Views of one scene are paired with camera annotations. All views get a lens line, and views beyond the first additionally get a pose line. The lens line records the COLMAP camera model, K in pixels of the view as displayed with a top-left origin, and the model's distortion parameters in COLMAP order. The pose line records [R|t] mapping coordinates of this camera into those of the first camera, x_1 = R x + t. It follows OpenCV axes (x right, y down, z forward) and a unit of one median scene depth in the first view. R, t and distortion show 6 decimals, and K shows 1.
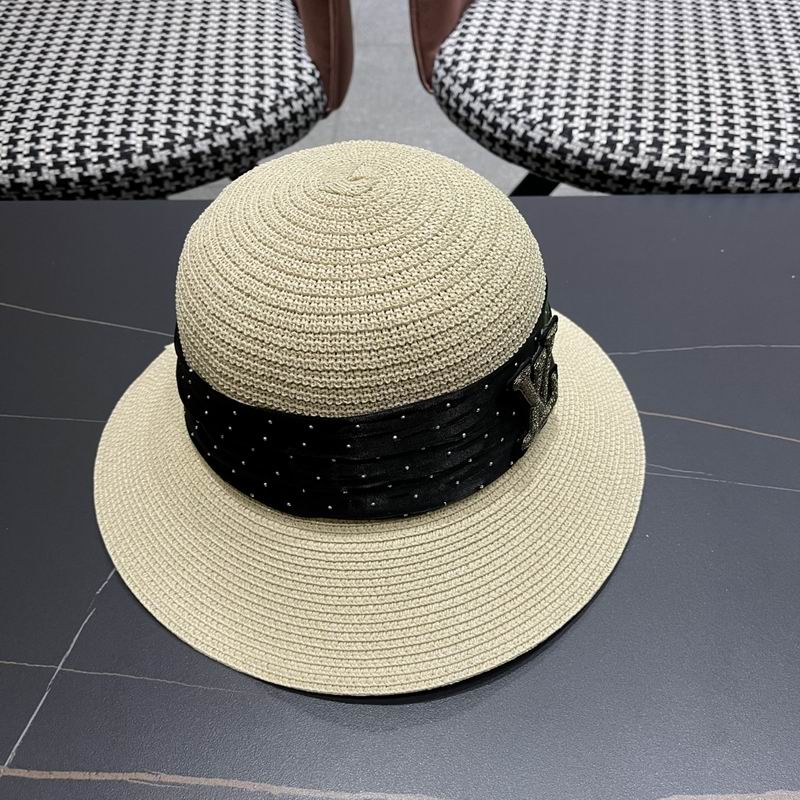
lens RADIAL K [[831.3, 0, 410.4], [0, 831.3, 401.0], [0, 0, 1]] dist [0.016210, 0.000000]
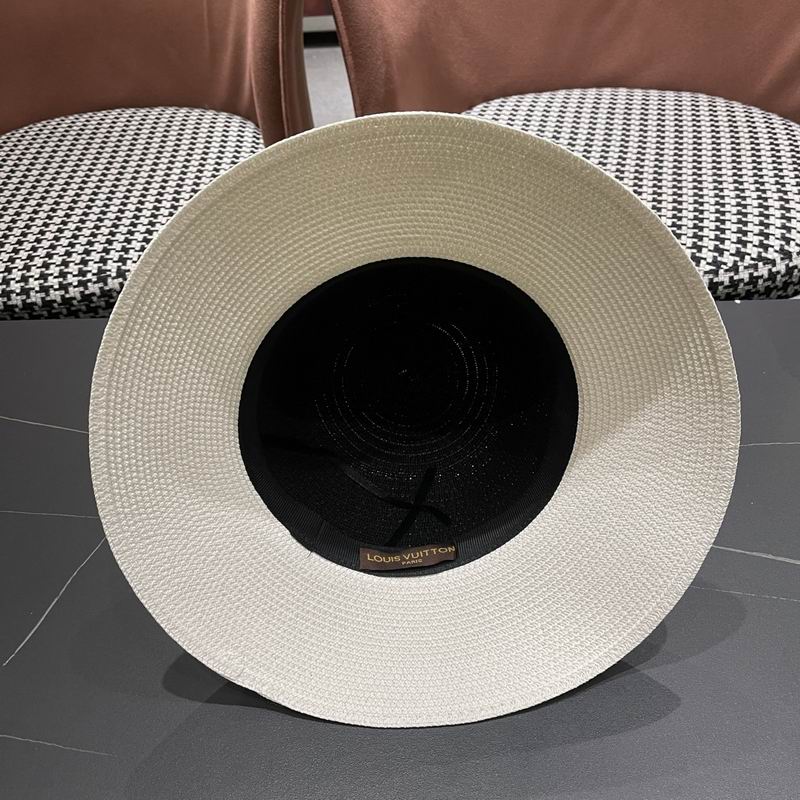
lens RADIAL K [[831.3, 0, 402.7], [0, 831.3, 406.7], [0, 0, 1]] dist [0.016210, 0.000000]
pose [[0.996387, -0.008235, -0.084525, 0.166437], [-0.000458, 0.994752, -0.102314, -0.003239], [0.084924, 0.101983, 0.991155, -0.082534]]
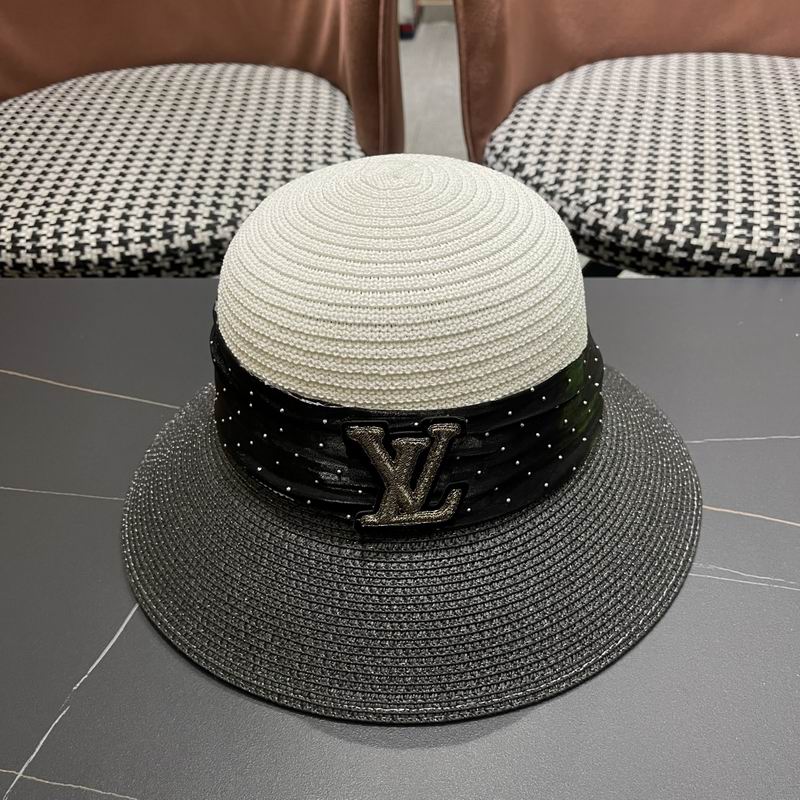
lens RADIAL K [[831.3, 0, 397.7], [0, 831.3, 405.0], [0, 0, 1]] dist [0.016210, 0.000000]
pose [[0.995941, 0.022518, -0.087151, 0.021197], [-0.033420, 0.991501, -0.125730, 0.020111], [0.083579, 0.128132, 0.988229, 0.071199]]
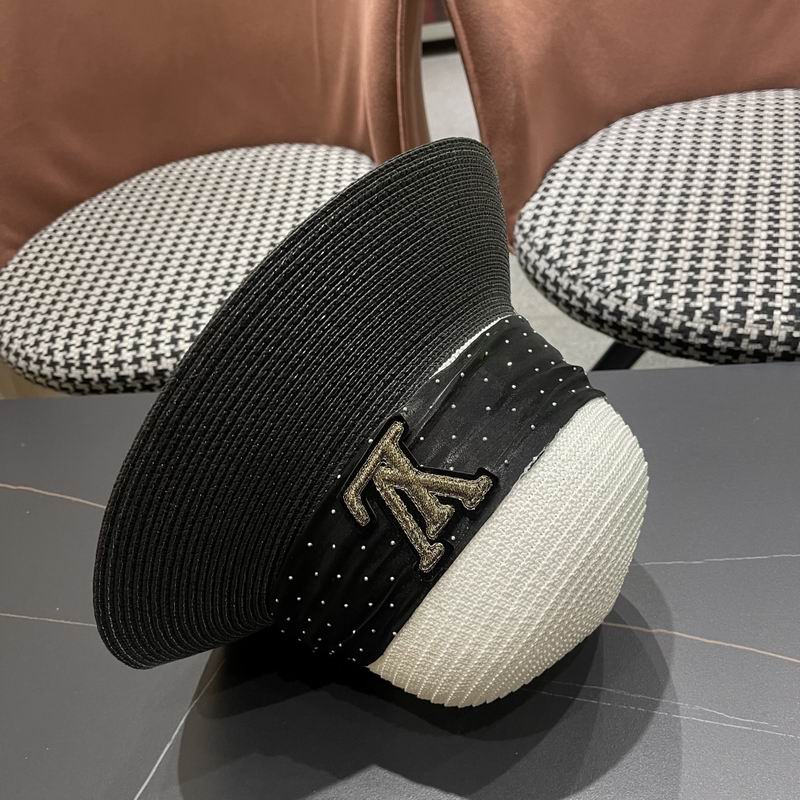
lens RADIAL K [[831.3, 0, 399.3], [0, 831.3, 406.8], [0, 0, 1]] dist [0.016210, 0.000000]
pose [[0.974588, -0.030608, -0.221902, 0.123687], [0.008240, 0.994849, -0.101035, -0.106061], [0.223852, 0.096639, 0.969820, 0.027664]]
